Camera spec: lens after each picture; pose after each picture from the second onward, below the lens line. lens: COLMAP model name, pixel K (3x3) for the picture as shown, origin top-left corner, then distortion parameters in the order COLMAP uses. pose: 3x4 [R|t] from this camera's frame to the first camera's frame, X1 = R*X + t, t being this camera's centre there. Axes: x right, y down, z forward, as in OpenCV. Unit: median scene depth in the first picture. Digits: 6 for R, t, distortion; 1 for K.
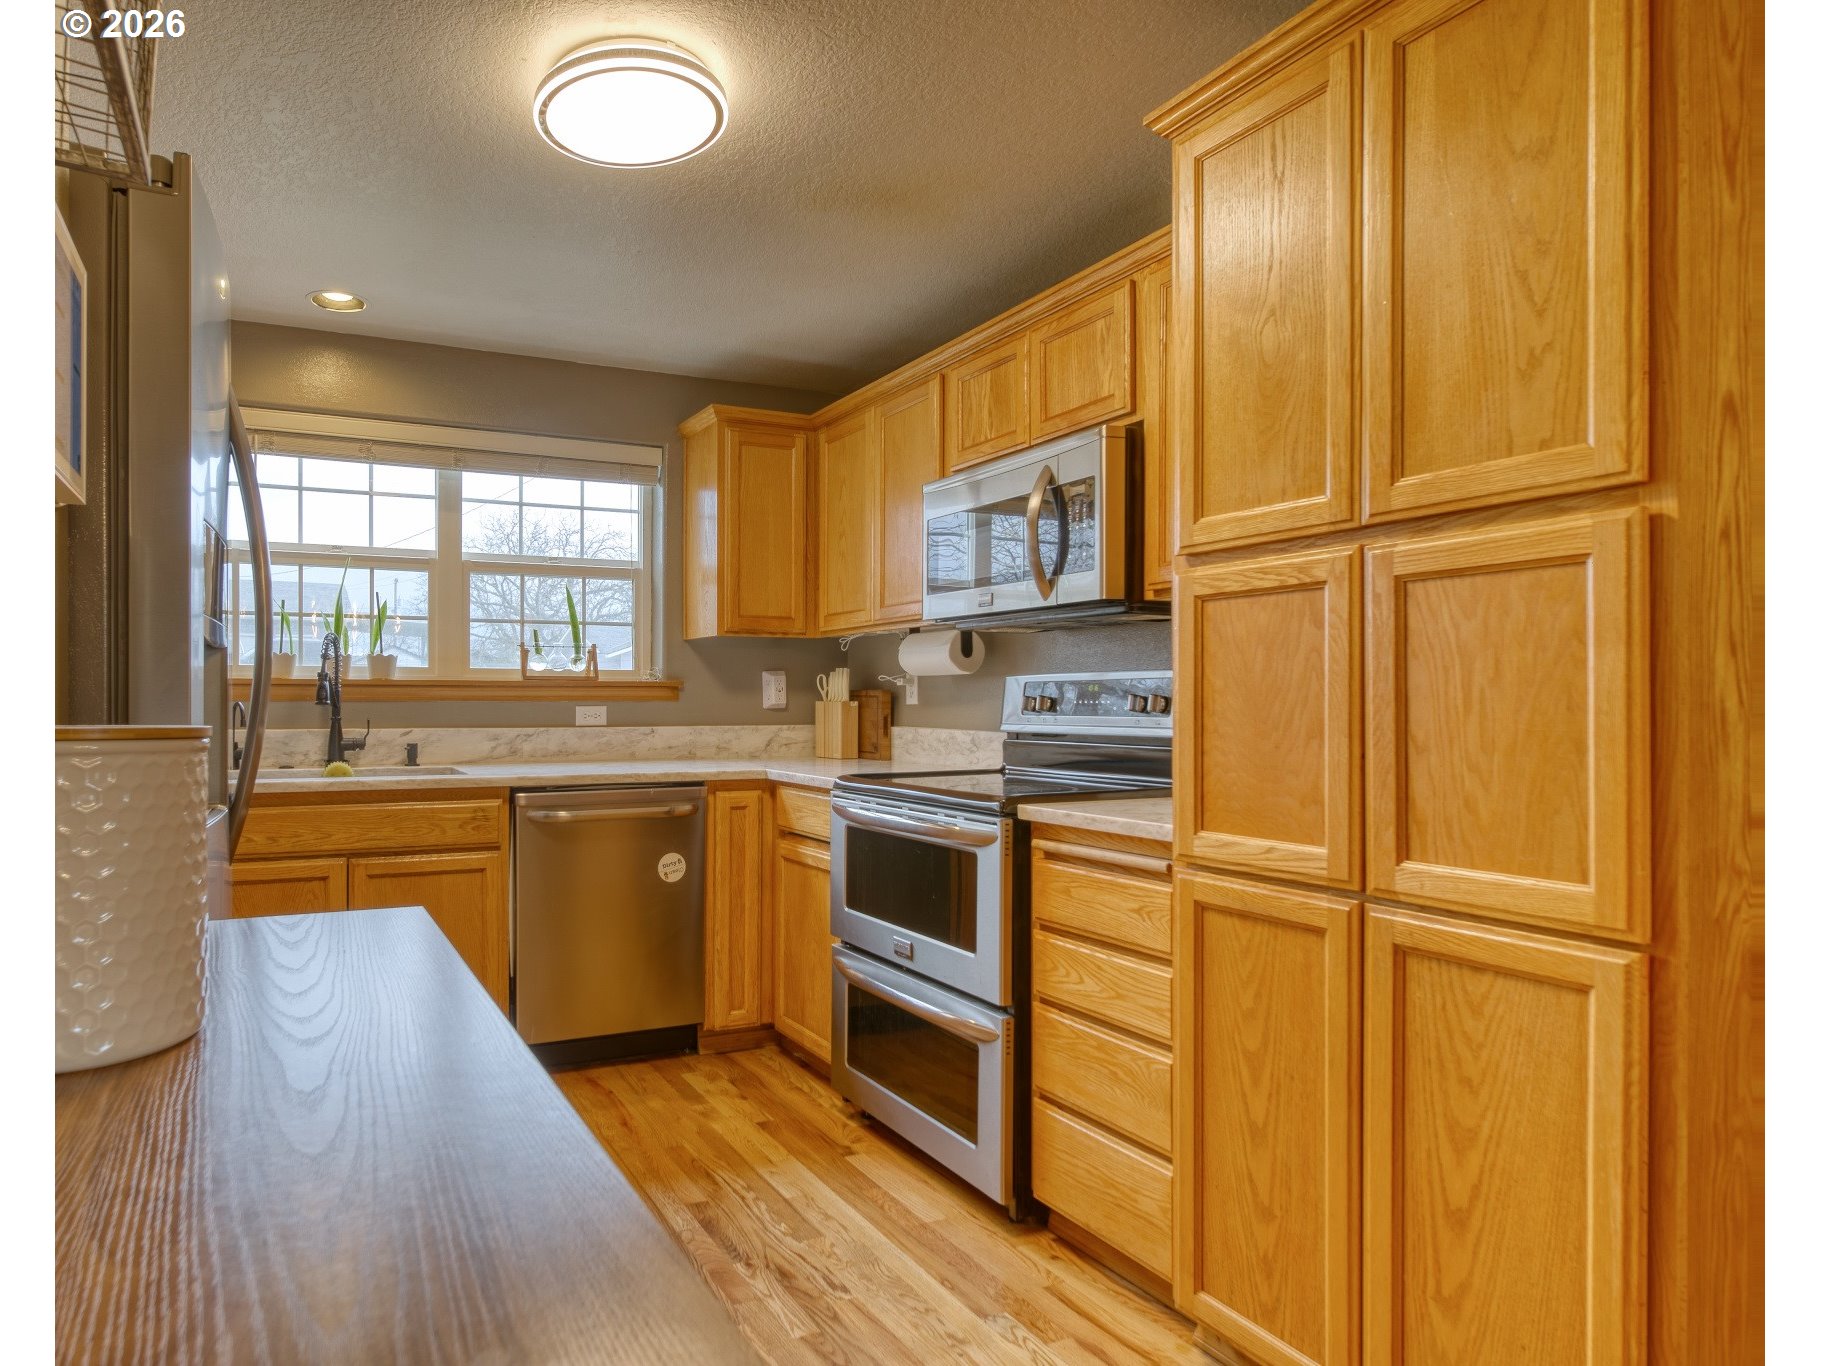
lens RADIAL K [[1394.1, 0, 915.4], [0, 1394.1, 676.2], [0, 0, 1]] dist [-0.020088, 0.010727]
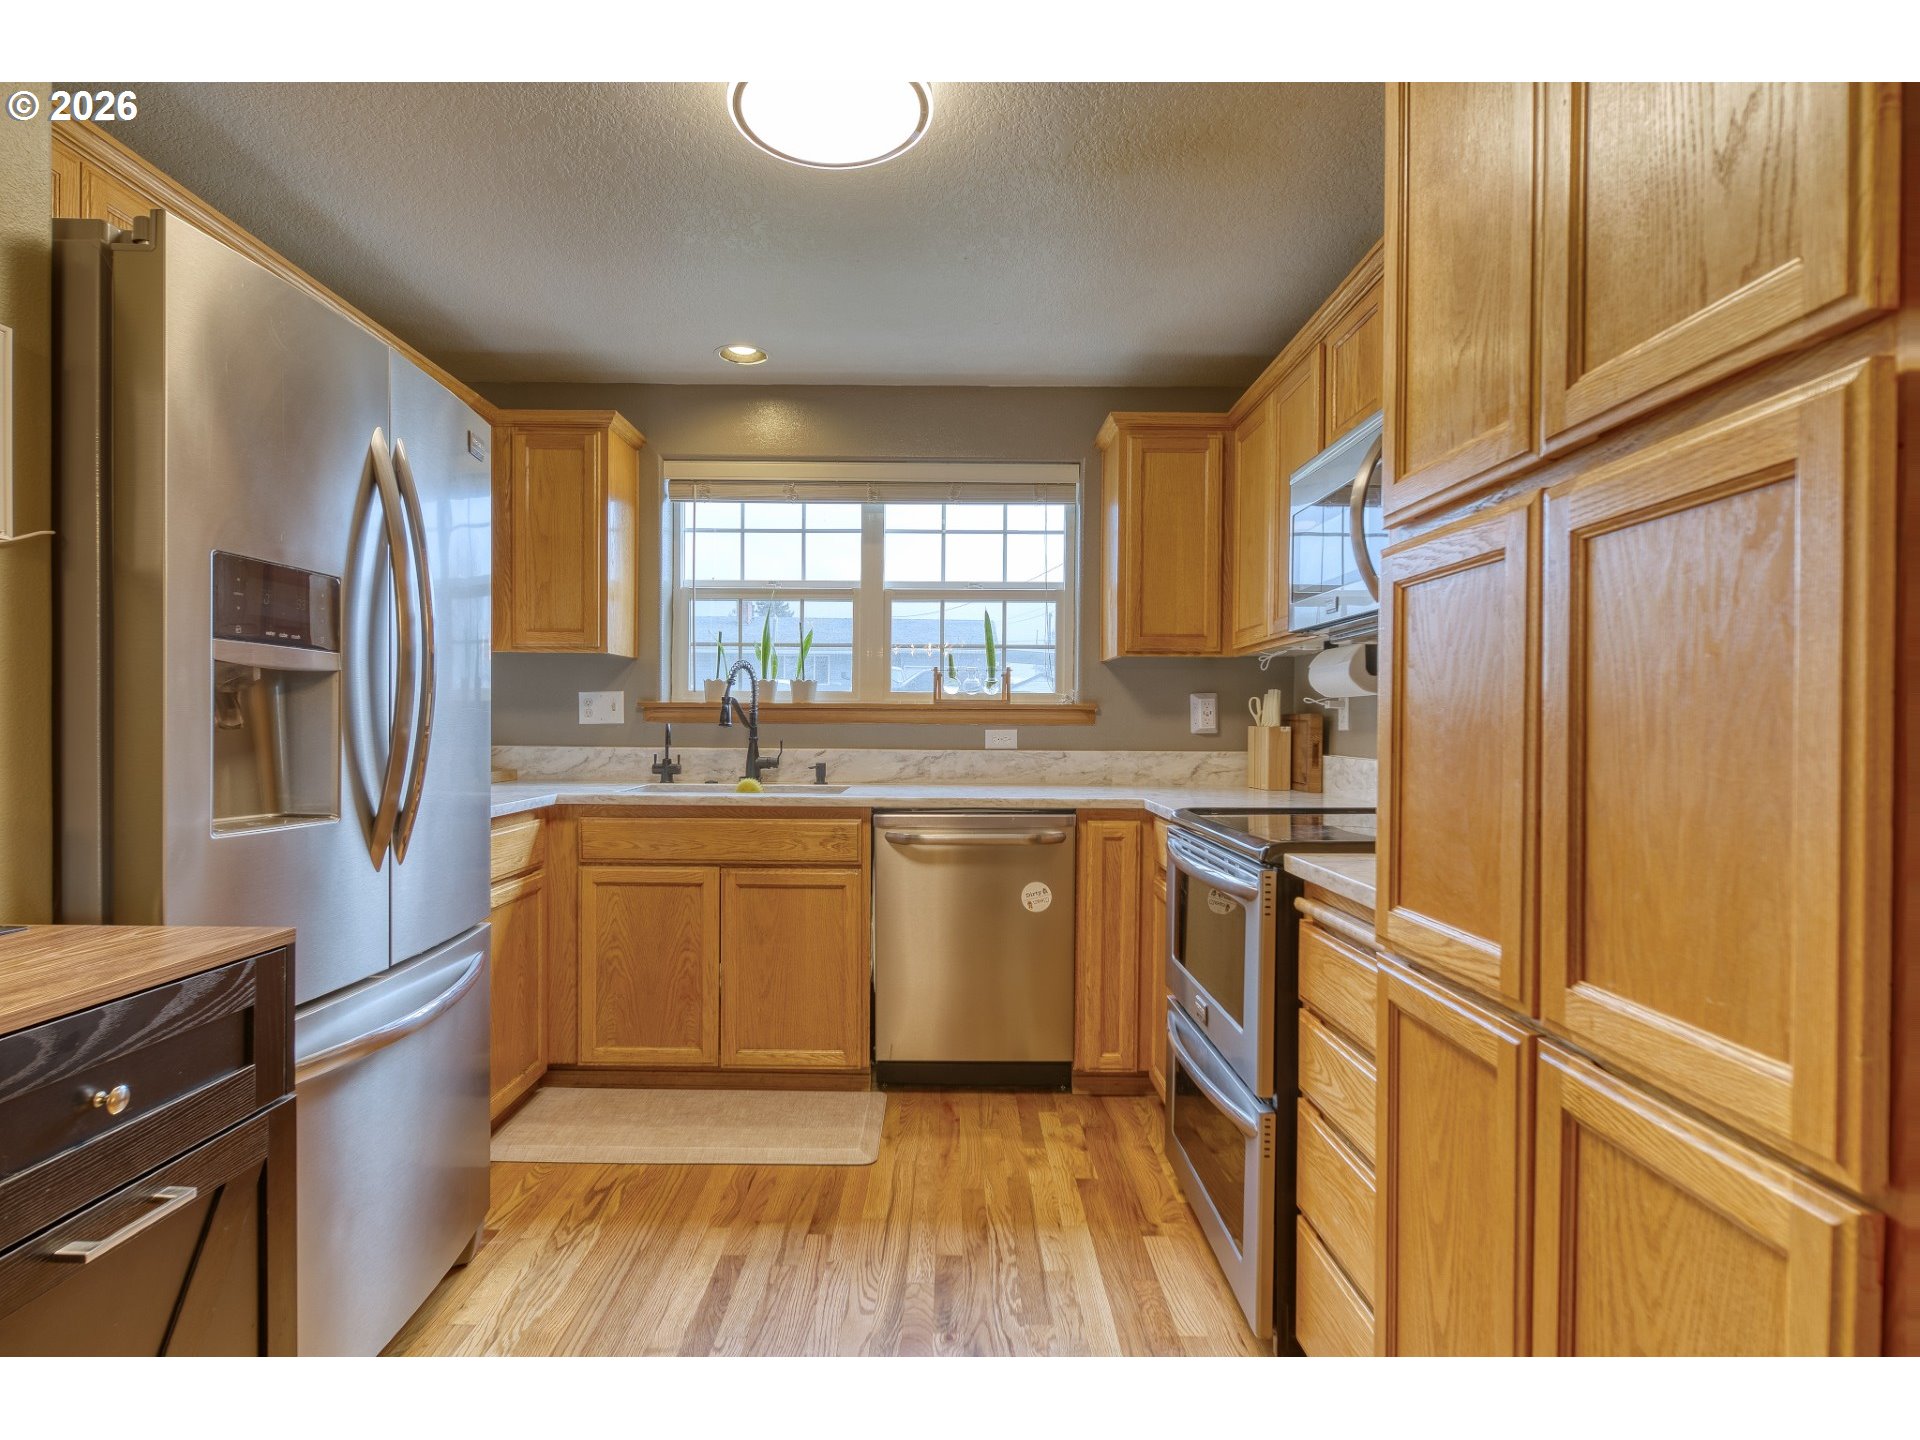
lens RADIAL K [[1296.1, 0, 951.5], [0, 1296.1, 726.6], [0, 0, 1]] dist [-0.006408, -0.009295]
pose [[0.857474, 0.006458, -0.514486, 0.236026], [0.002923, 0.999844, 0.017421, 0.003311], [0.514519, -0.016442, 0.857322, 0.201947]]
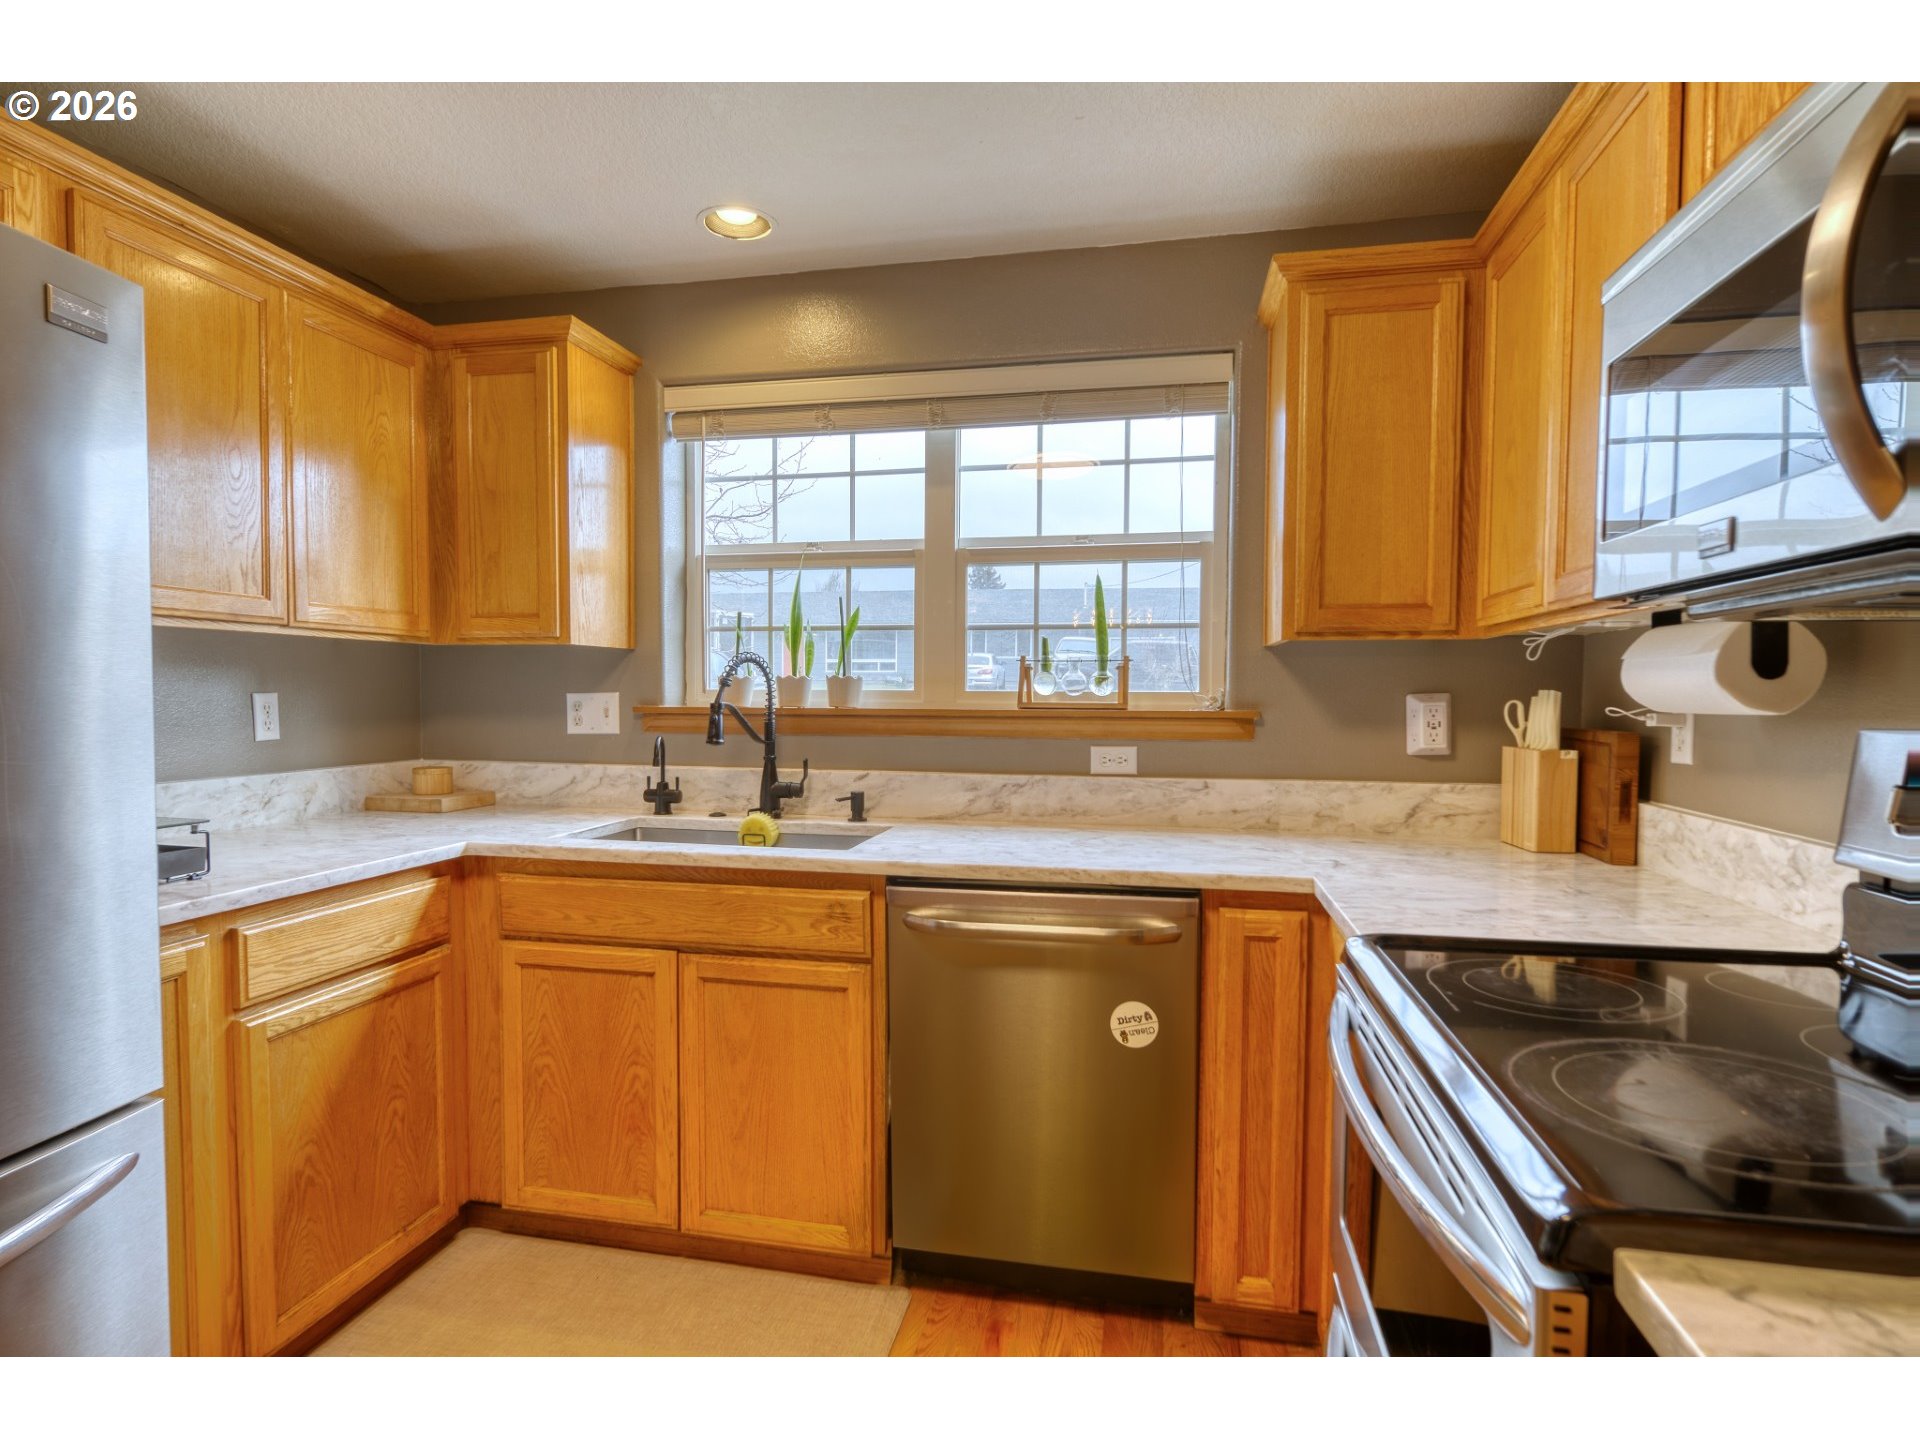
lens RADIAL K [[1120.9, 0, 931.2], [0, 1120.9, 724.2], [0, 0, 1]] dist [-0.001711, -0.002498]
pose [[0.706980, 0.029866, -0.706602, 0.106555], [0.010669, 0.998544, 0.052881, -0.021894], [0.707153, -0.044925, 0.705632, 0.595044]]
